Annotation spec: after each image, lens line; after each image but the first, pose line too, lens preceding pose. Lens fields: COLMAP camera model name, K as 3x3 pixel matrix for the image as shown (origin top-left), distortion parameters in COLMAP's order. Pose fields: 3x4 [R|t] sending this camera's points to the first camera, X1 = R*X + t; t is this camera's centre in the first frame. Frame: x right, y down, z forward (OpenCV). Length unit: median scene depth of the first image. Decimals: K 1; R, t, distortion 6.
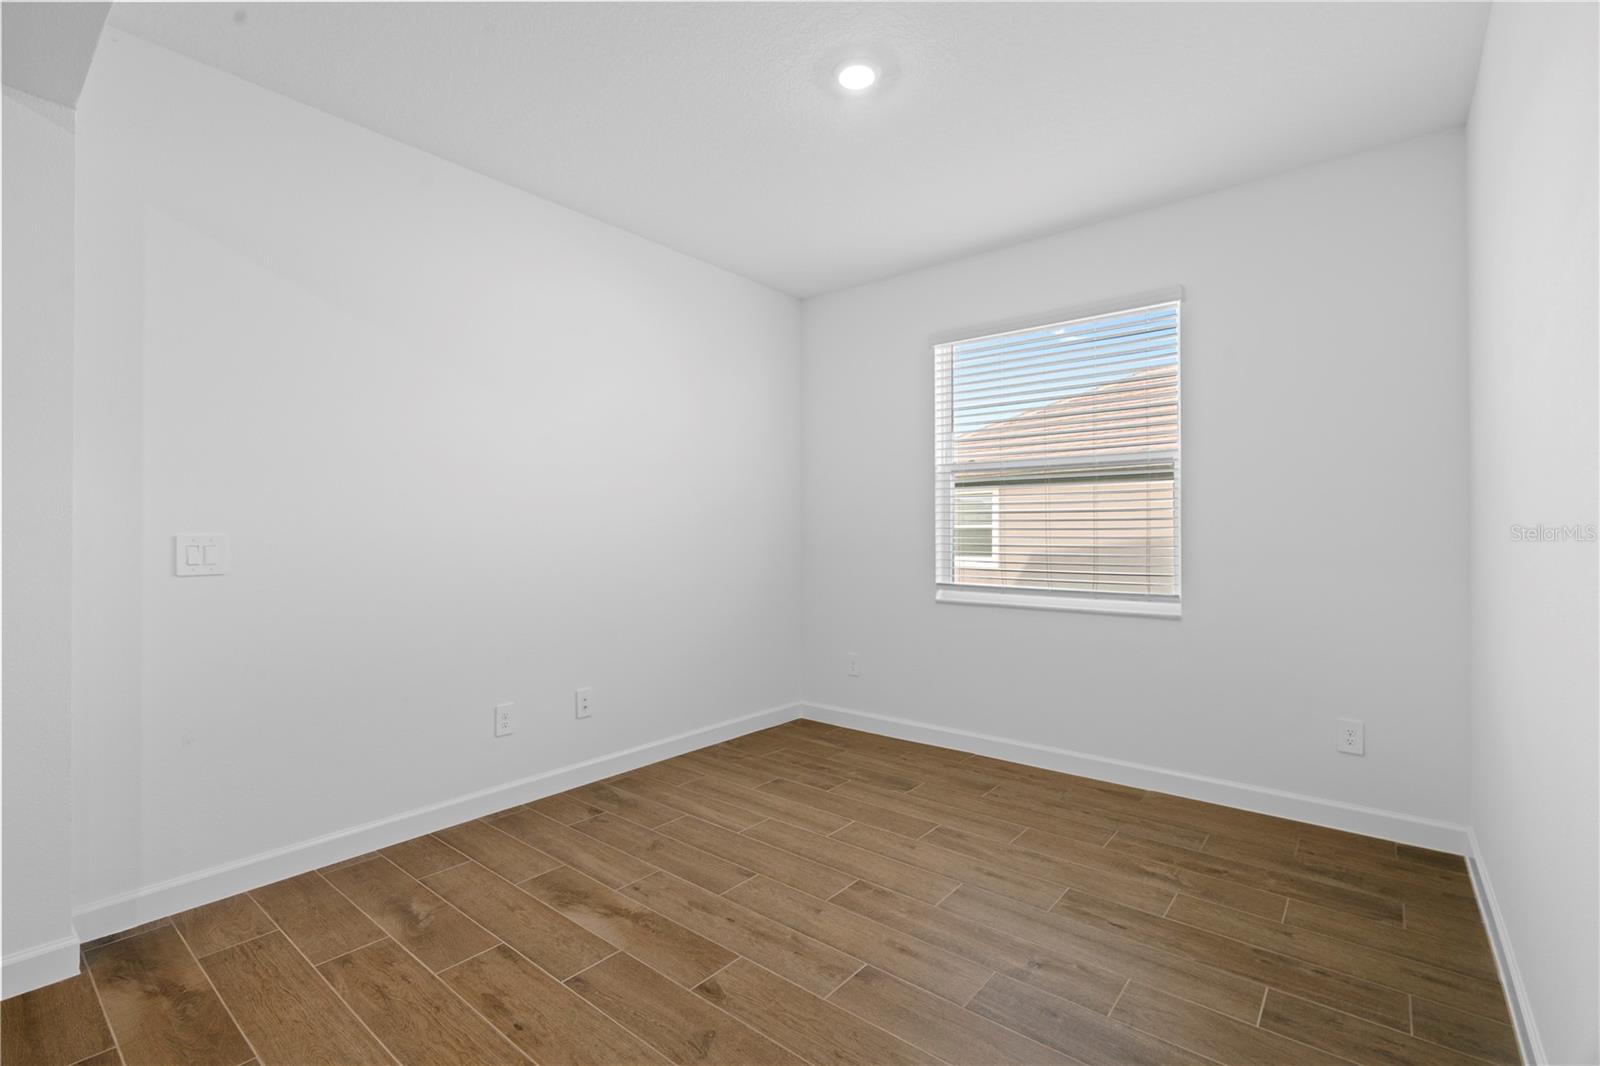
lens RADIAL K [[721.3, 0, 798.6], [0, 721.3, 536.2], [0, 0, 1]] dist [-0.003104, 0.001053]
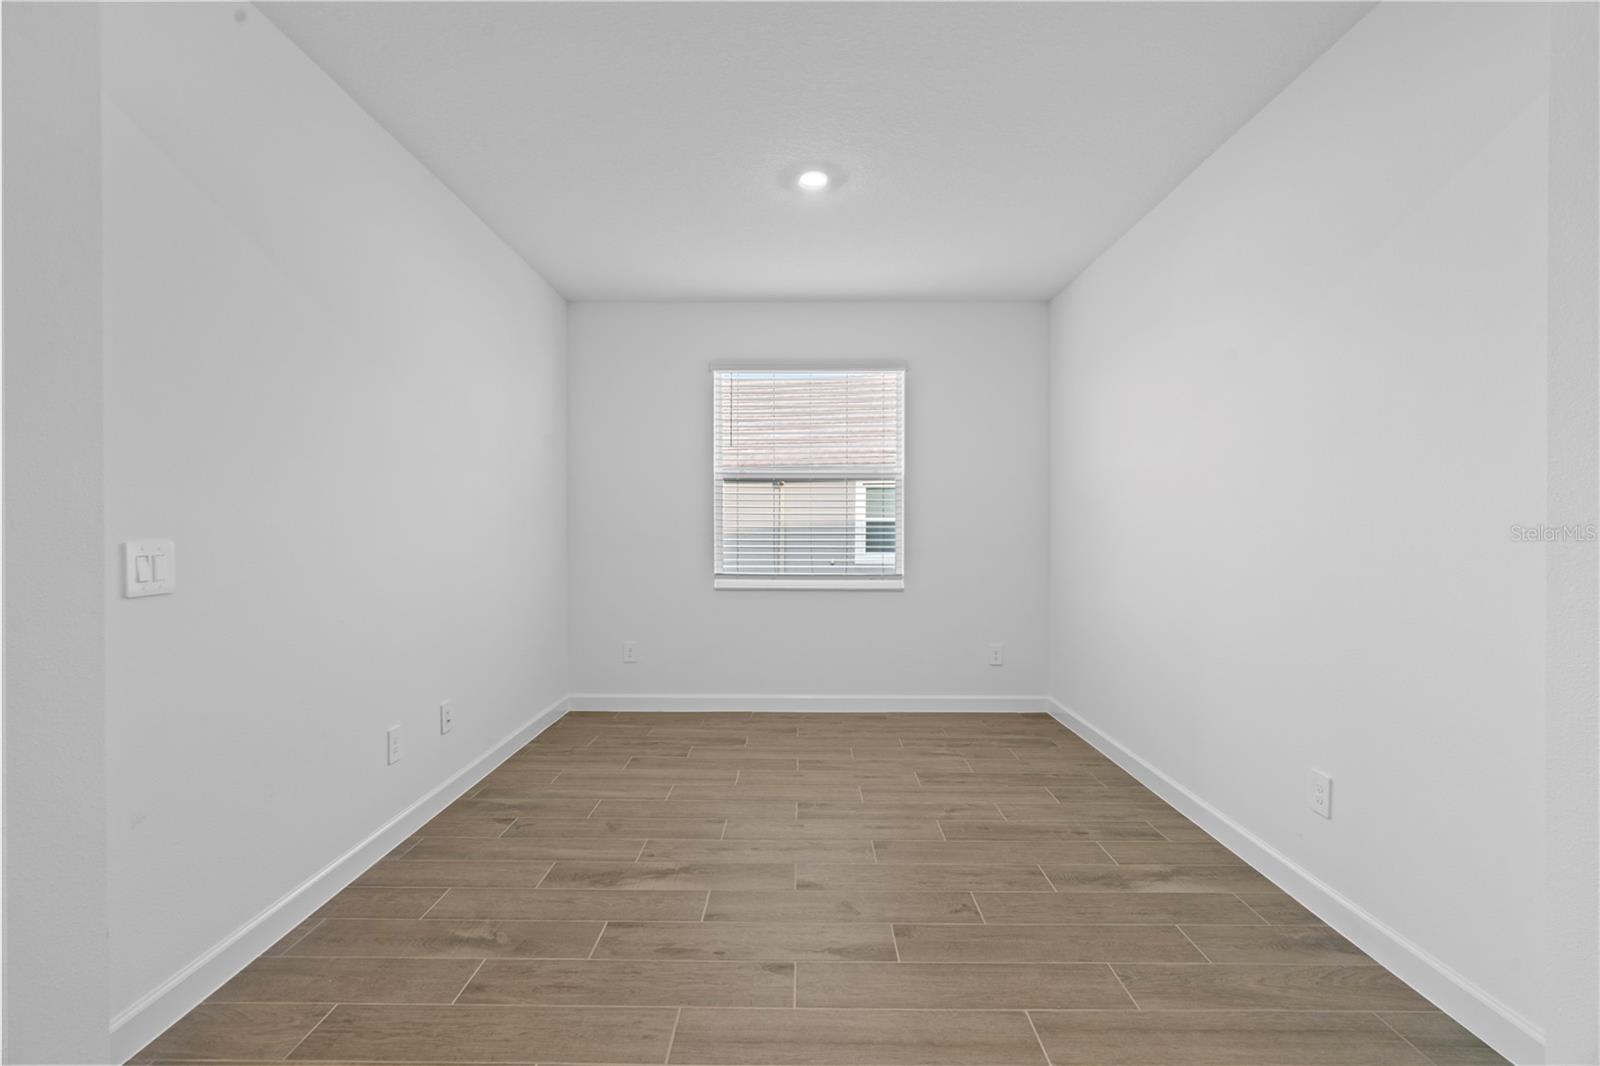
lens RADIAL K [[721.3, 0, 811.9], [0, 721.3, 532.9], [0, 0, 1]] dist [-0.003104, 0.001053]
pose [[0.769910, -0.002617, 0.638147, -0.631883], [-0.002834, 0.999968, 0.007520, -0.014538], [-0.638146, -0.007598, 0.769878, -0.007472]]
